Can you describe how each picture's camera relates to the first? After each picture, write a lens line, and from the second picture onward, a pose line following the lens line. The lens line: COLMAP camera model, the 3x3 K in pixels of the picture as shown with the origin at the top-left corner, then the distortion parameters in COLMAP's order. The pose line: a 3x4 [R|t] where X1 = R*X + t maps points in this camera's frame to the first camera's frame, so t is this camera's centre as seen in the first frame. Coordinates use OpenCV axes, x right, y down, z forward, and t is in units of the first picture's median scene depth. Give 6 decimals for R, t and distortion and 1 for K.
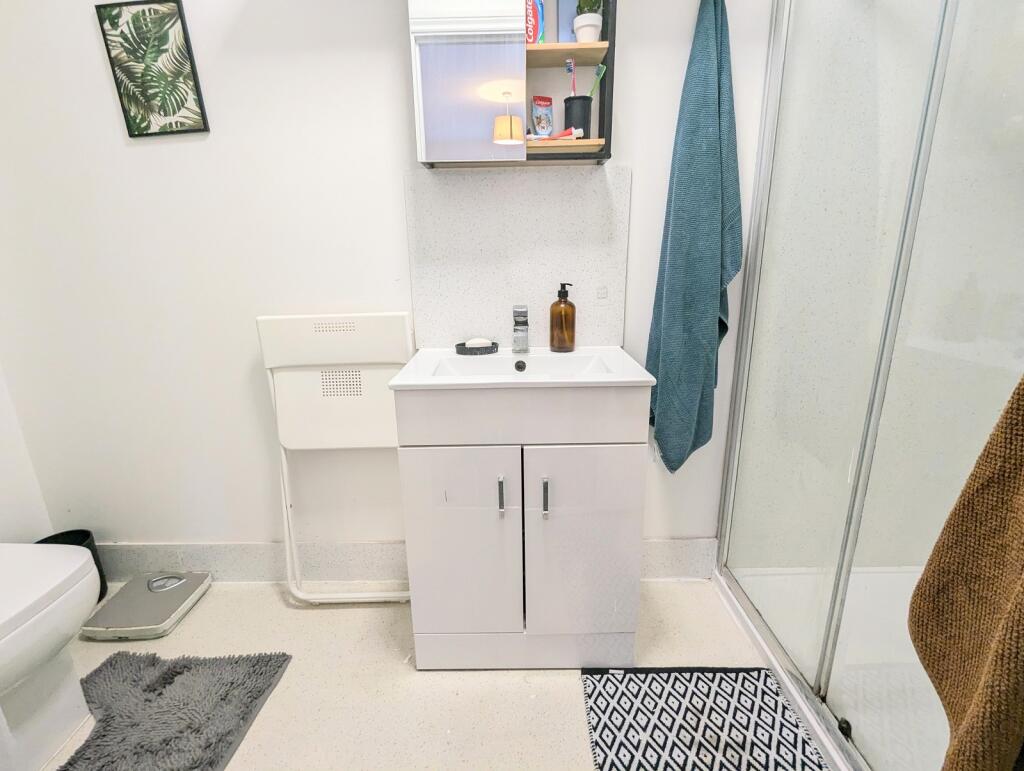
lens RADIAL K [[484.6, 0, 512.0], [0, 484.6, 385.5], [0, 0, 1]] dist [0.000937, -0.000428]
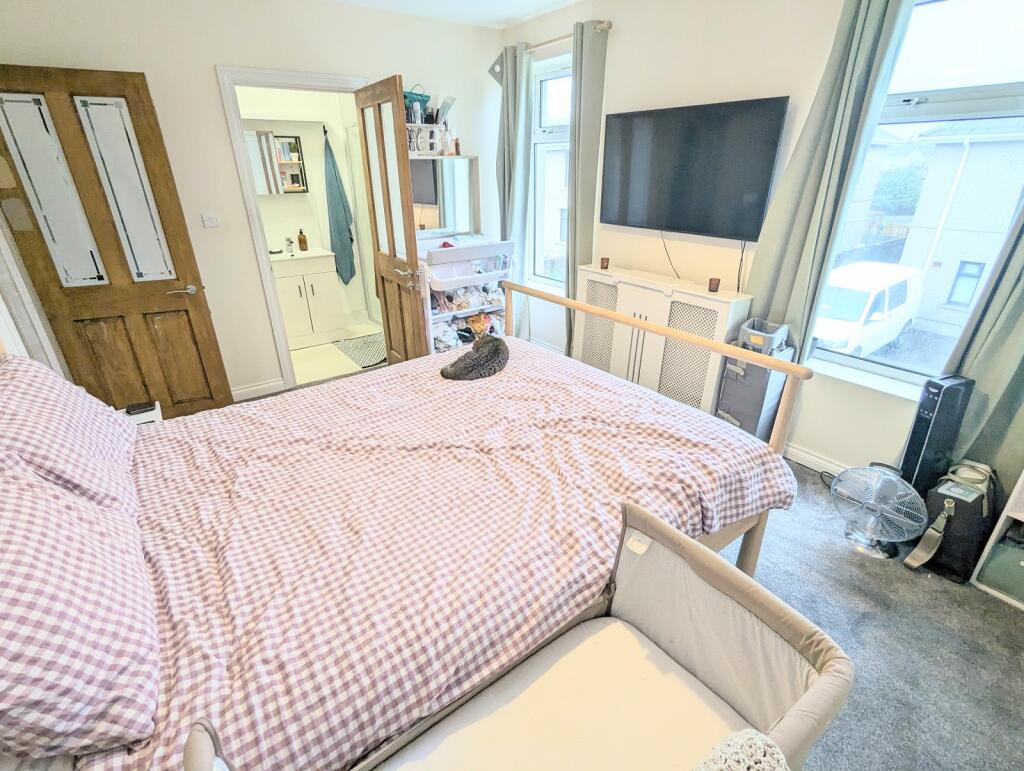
lens RADIAL K [[484.6, 0, 512.0], [0, 484.6, 385.5], [0, 0, 1]] dist [0.000937, -0.000428]
pose [[0.808755, -0.229761, 0.541411, -0.743415], [0.149157, 0.970568, 0.189074, 0.402740], [-0.568918, -0.072159, 0.819222, -2.542111]]
